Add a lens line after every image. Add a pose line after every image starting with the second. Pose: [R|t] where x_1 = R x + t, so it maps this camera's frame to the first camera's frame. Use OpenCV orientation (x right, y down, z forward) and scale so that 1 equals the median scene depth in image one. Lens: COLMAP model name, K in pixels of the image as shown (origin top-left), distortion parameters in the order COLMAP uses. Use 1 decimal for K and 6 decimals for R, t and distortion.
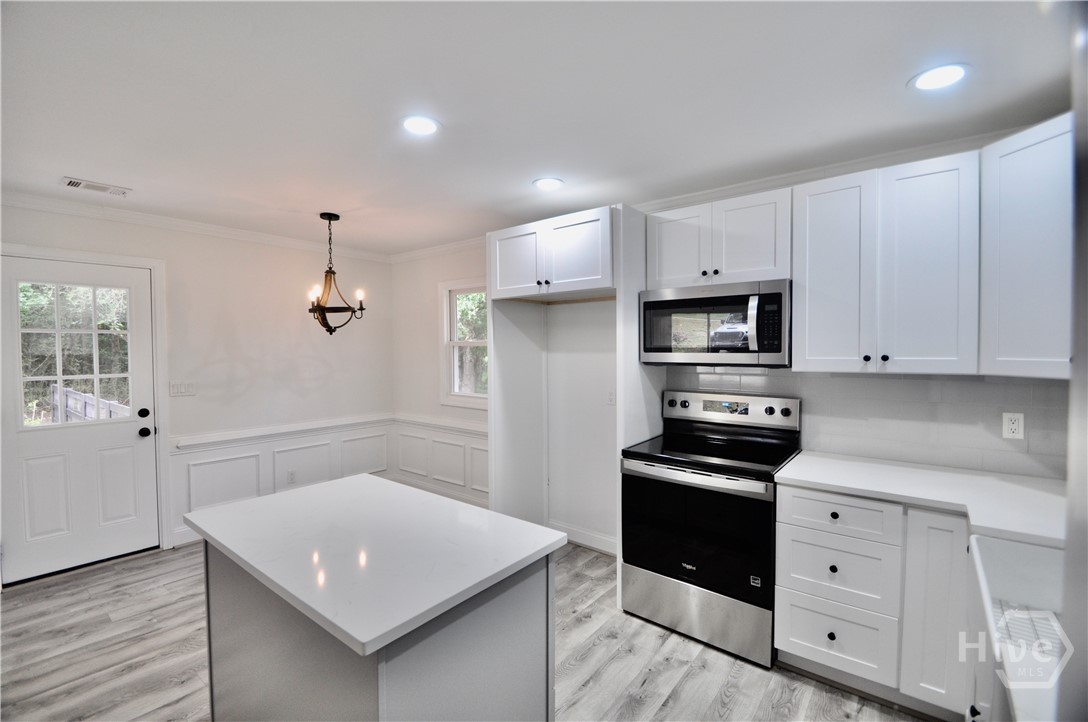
lens RADIAL K [[475.9, 0, 528.0], [0, 475.9, 361.1], [0, 0, 1]] dist [0.018194, -0.017264]
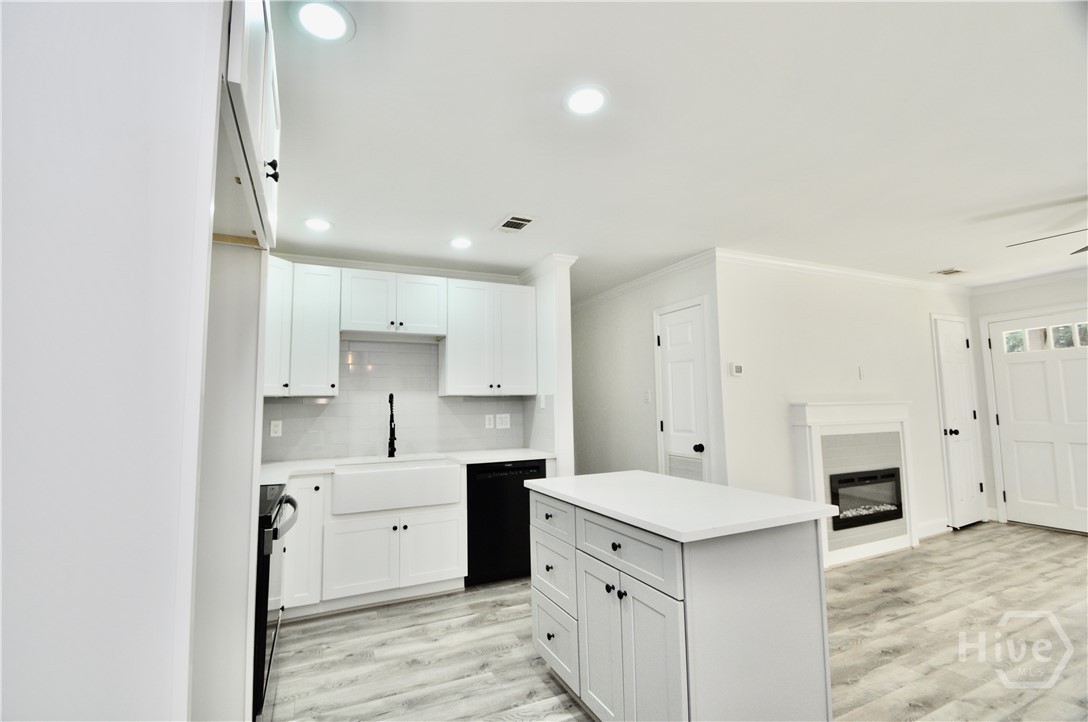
lens RADIAL K [[475.5, 0, 531.3], [0, 475.5, 362.7], [0, 0, 1]] dist [0.014421, -0.017397]
pose [[-0.898963, 0.057738, 0.434203, -0.382142], [0.031687, 0.997249, -0.067005, 0.041643], [-0.436877, -0.046476, -0.898320, 1.421139]]
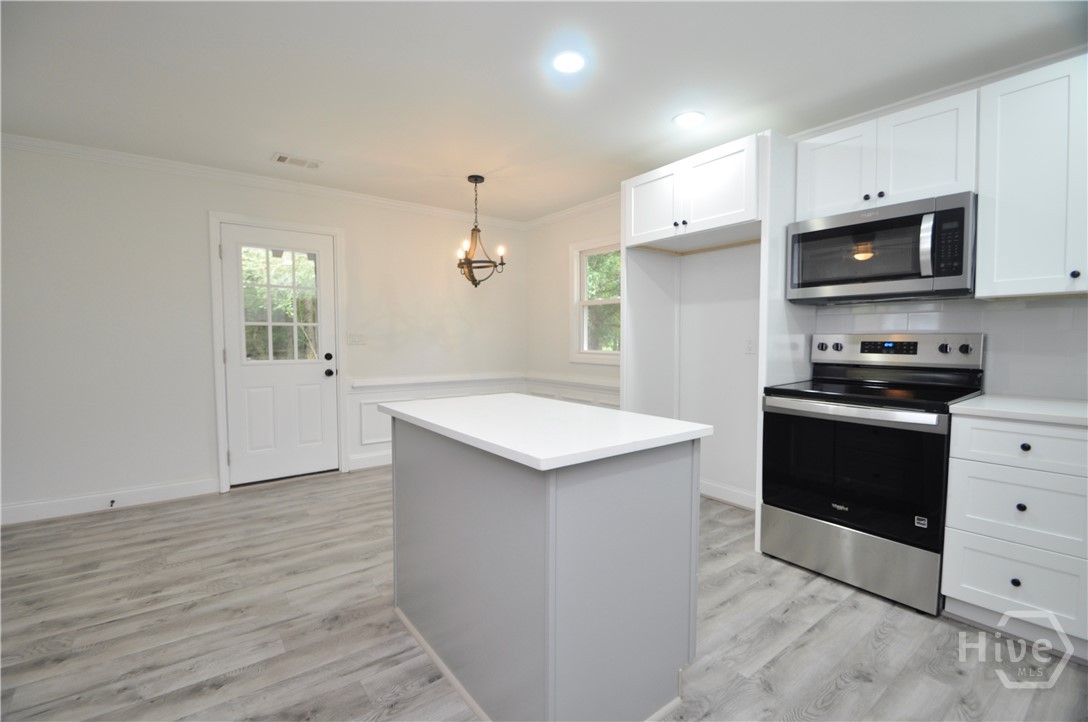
lens RADIAL K [[475.5, 0, 531.3], [0, 475.5, 362.7], [0, 0, 1]] dist [0.014421, -0.017397]
pose [[0.971079, 0.015651, -0.238244, -0.032555], [-0.010068, 0.999646, 0.024635, 0.117358], [0.238546, -0.021524, 0.970893, -0.050366]]
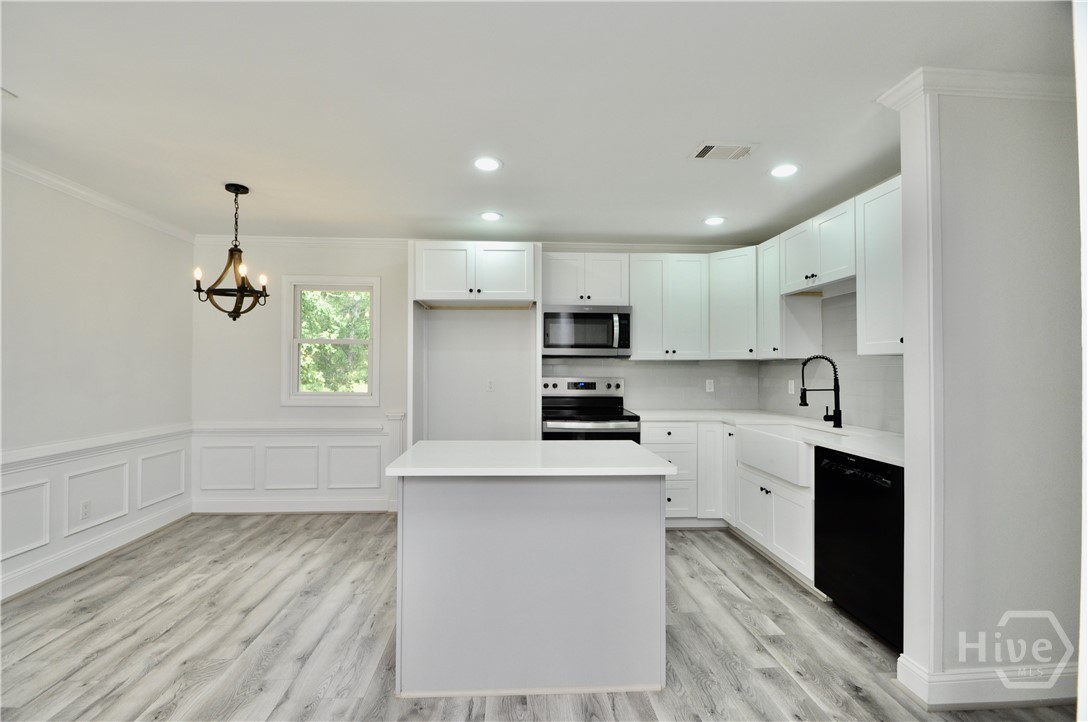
lens RADIAL K [[475.5, 0, 531.3], [0, 475.5, 362.7], [0, 0, 1]] dist [0.014421, -0.017397]
pose [[0.741519, 0.013859, 0.670789, -0.778139], [0.012670, 0.999319, -0.034653, 0.078144], [-0.670813, 0.034195, 0.740838, -0.021892]]
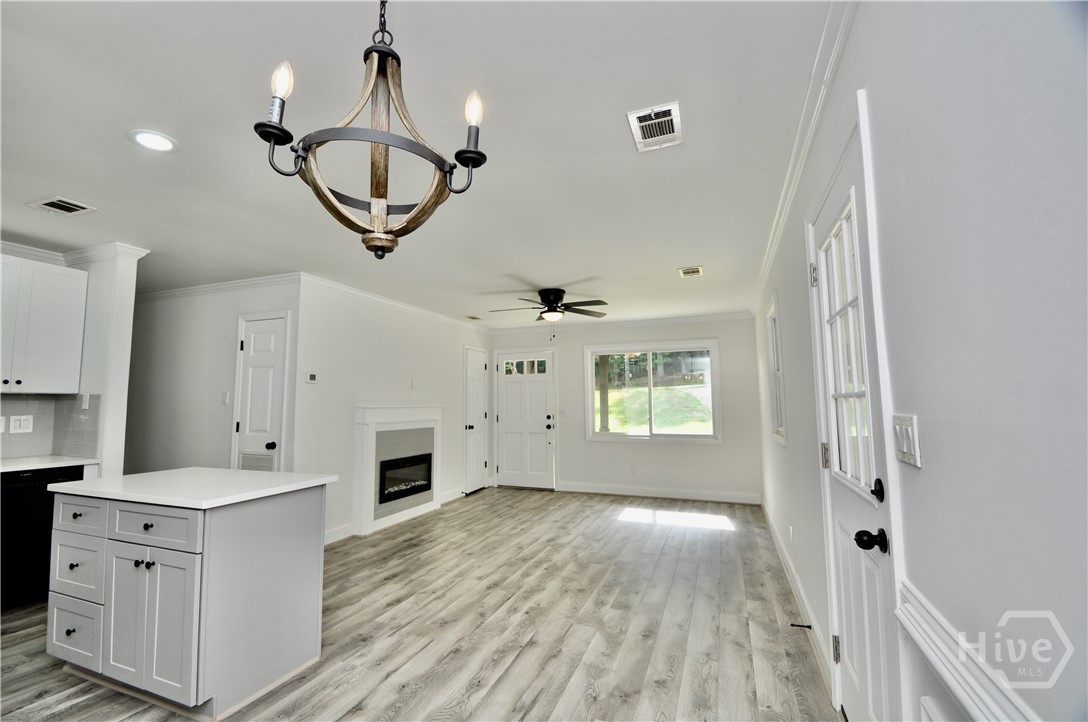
lens RADIAL K [[475.5, 0, 531.3], [0, 475.5, 362.7], [0, 0, 1]] dist [0.014421, -0.017397]
pose [[-0.953016, -0.017207, -0.302431, -0.540556], [0.000971, 0.998207, -0.059854, 0.036426], [0.302919, -0.057336, -0.951290, 1.703813]]
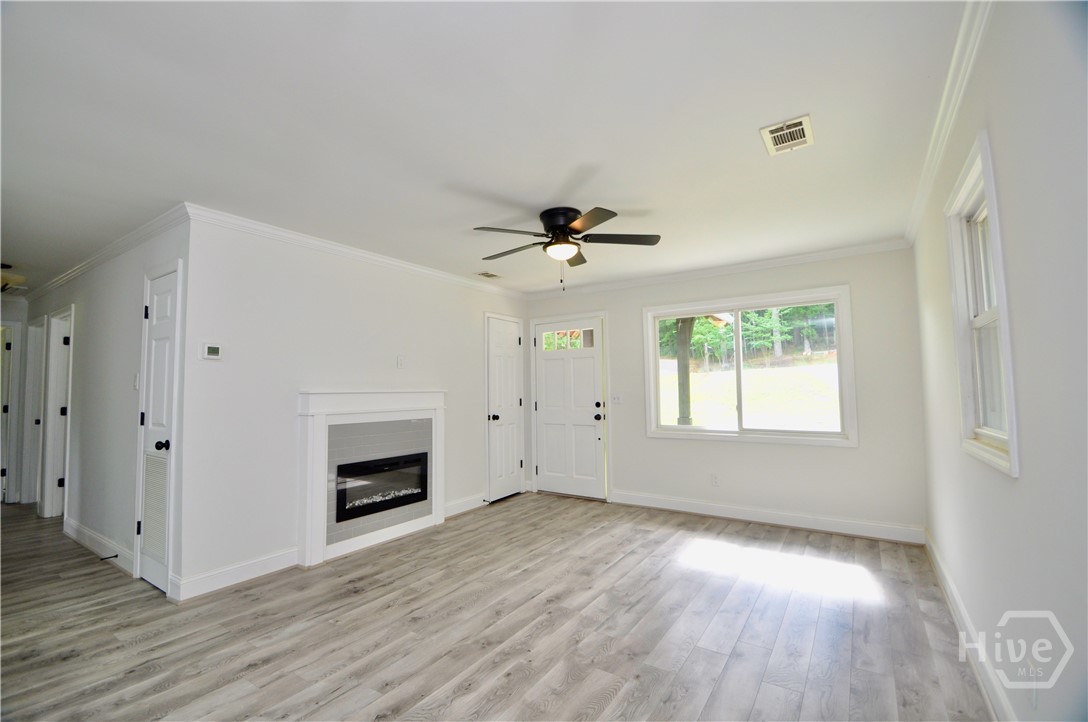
lens RADIAL K [[475.5, 0, 531.3], [0, 475.5, 362.7], [0, 0, 1]] dist [0.014421, -0.017397]
pose [[-0.995937, 0.010260, -0.089467, -0.992304], [0.013040, 0.999448, -0.030542, 0.062714], [0.089104, -0.031585, -0.995521, 1.157725]]
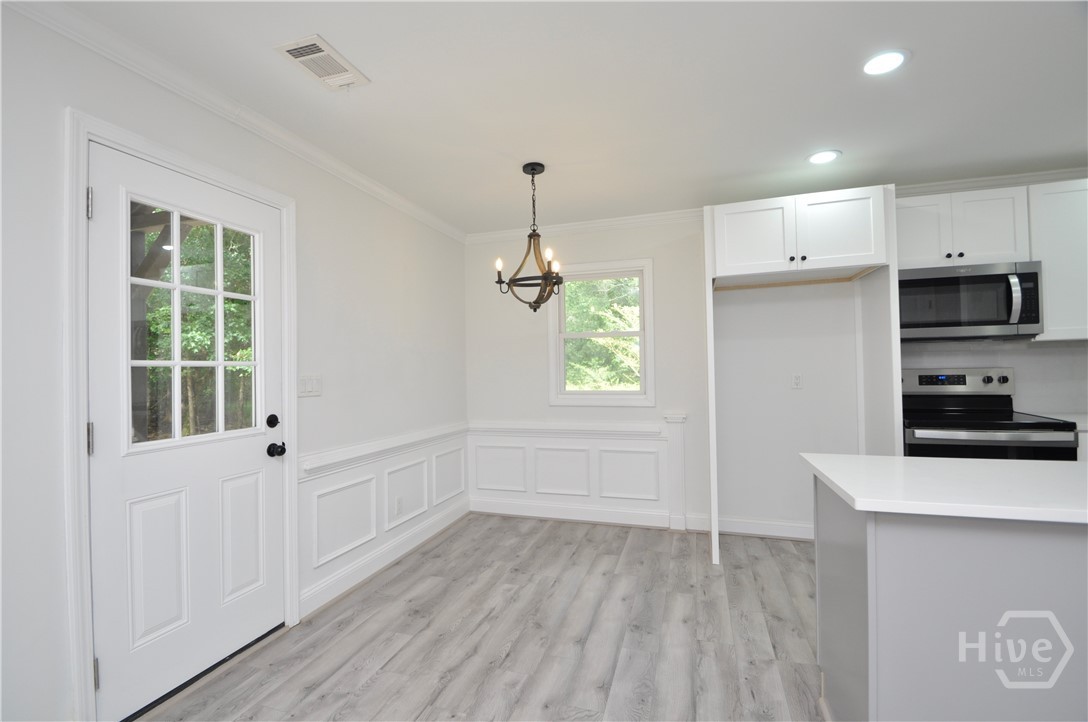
lens RADIAL K [[487.2, 0, 531.6], [0, 487.2, 361.1], [0, 0, 1]] dist [0.017968, -0.019189]
pose [[0.933395, -0.007266, 0.358777, -0.935231], [0.025064, 0.998673, -0.044980, 0.085373], [-0.357974, 0.050976, 0.932339, 0.306256]]
